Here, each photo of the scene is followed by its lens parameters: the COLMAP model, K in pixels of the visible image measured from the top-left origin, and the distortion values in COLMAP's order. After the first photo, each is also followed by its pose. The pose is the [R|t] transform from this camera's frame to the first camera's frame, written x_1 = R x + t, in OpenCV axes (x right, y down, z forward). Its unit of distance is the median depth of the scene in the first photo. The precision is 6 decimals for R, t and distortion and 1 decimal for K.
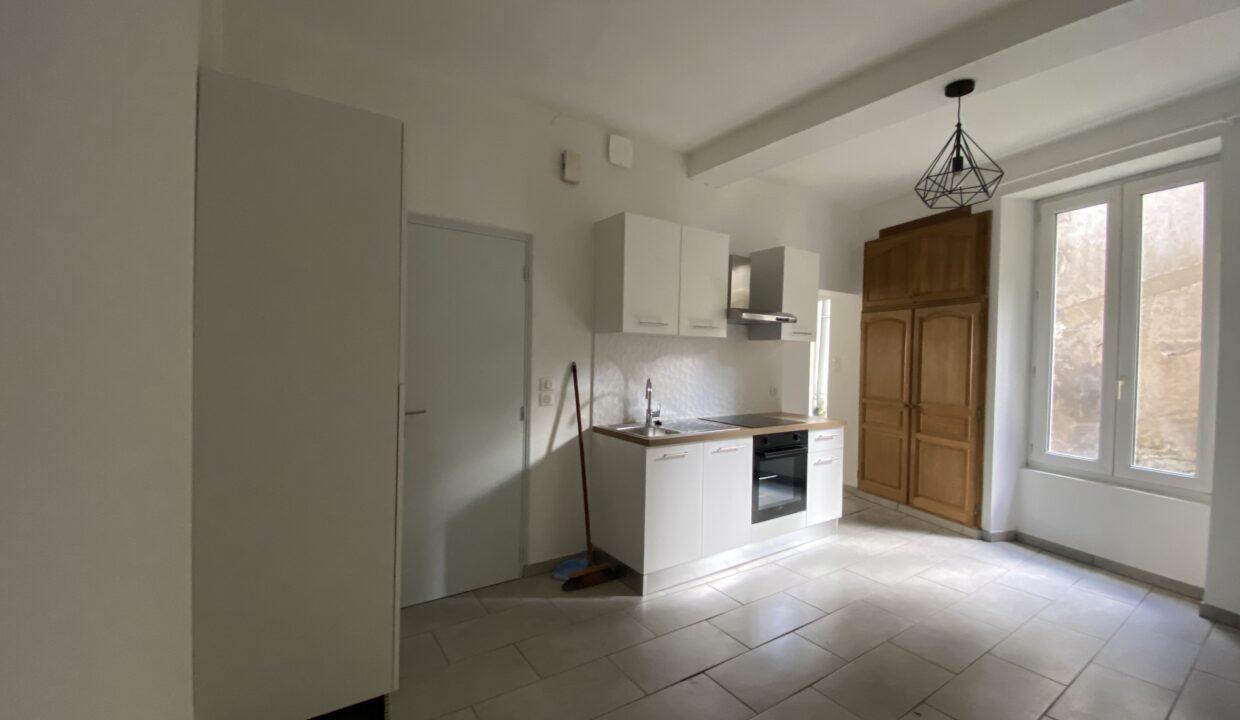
lens RADIAL K [[500.0, 0, 614.2], [0, 500.0, 365.1], [0, 0, 1]] dist [0.034794, -0.029940]
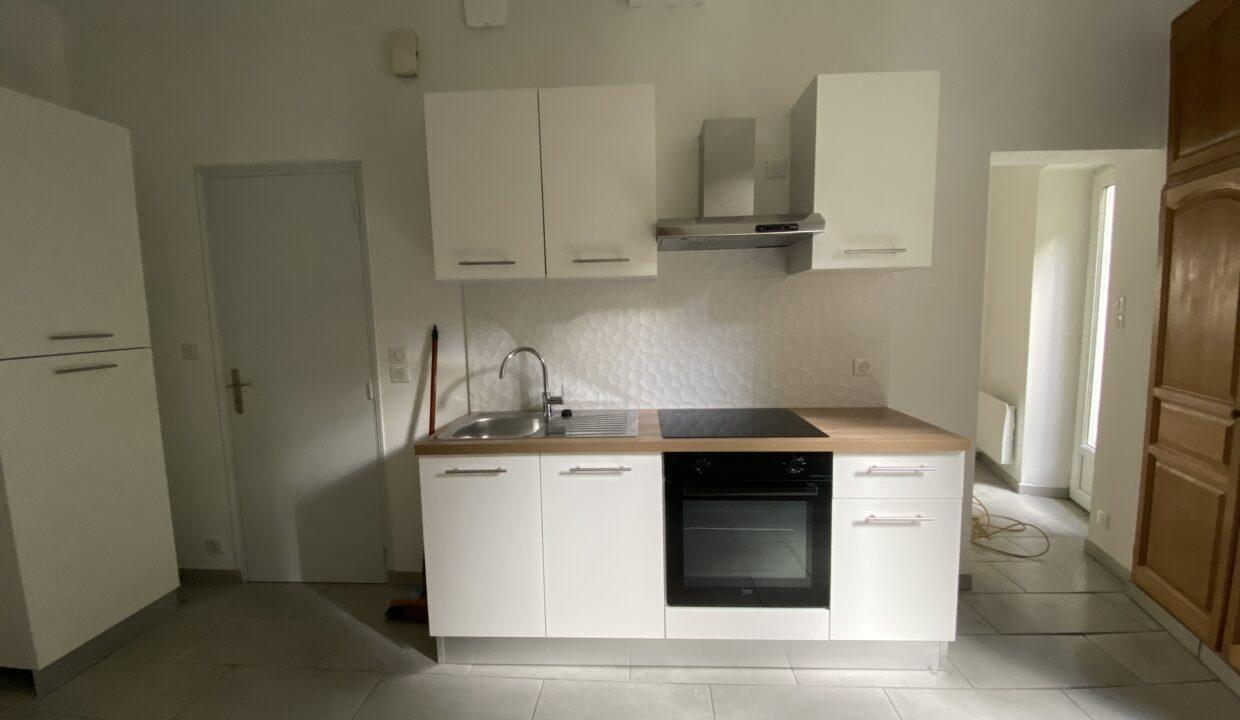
lens RADIAL K [[500.0, 0, 614.2], [0, 500.0, 365.1], [0, 0, 1]] dist [0.034794, -0.029940]
pose [[0.792050, 0.027760, -0.609824, 0.546689], [0.025300, 0.996614, 0.078228, 0.001231], [0.609931, -0.077389, 0.788666, 0.523507]]
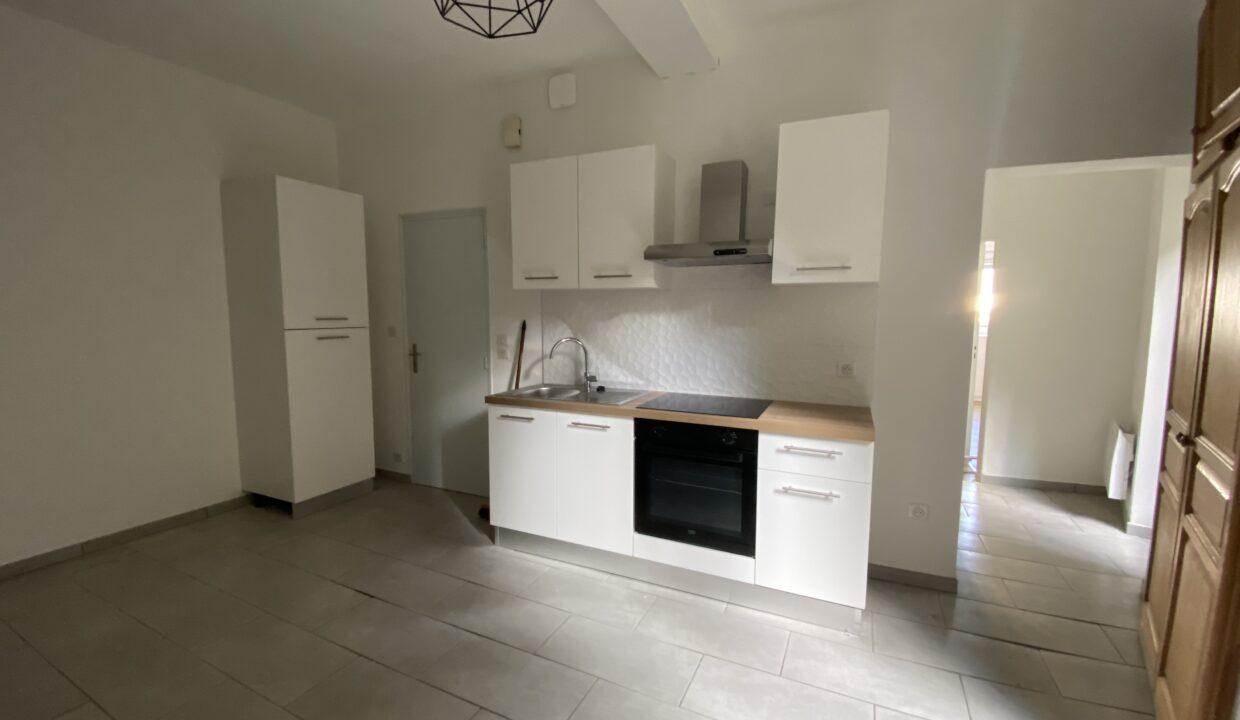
lens RADIAL K [[500.0, 0, 614.2], [0, 500.0, 365.1], [0, 0, 1]] dist [0.034794, -0.029940]
pose [[0.508318, 0.071784, -0.858172, 0.865352], [-0.013371, 0.997058, 0.075482, 0.006124], [0.861066, -0.026894, 0.507782, 0.576523]]
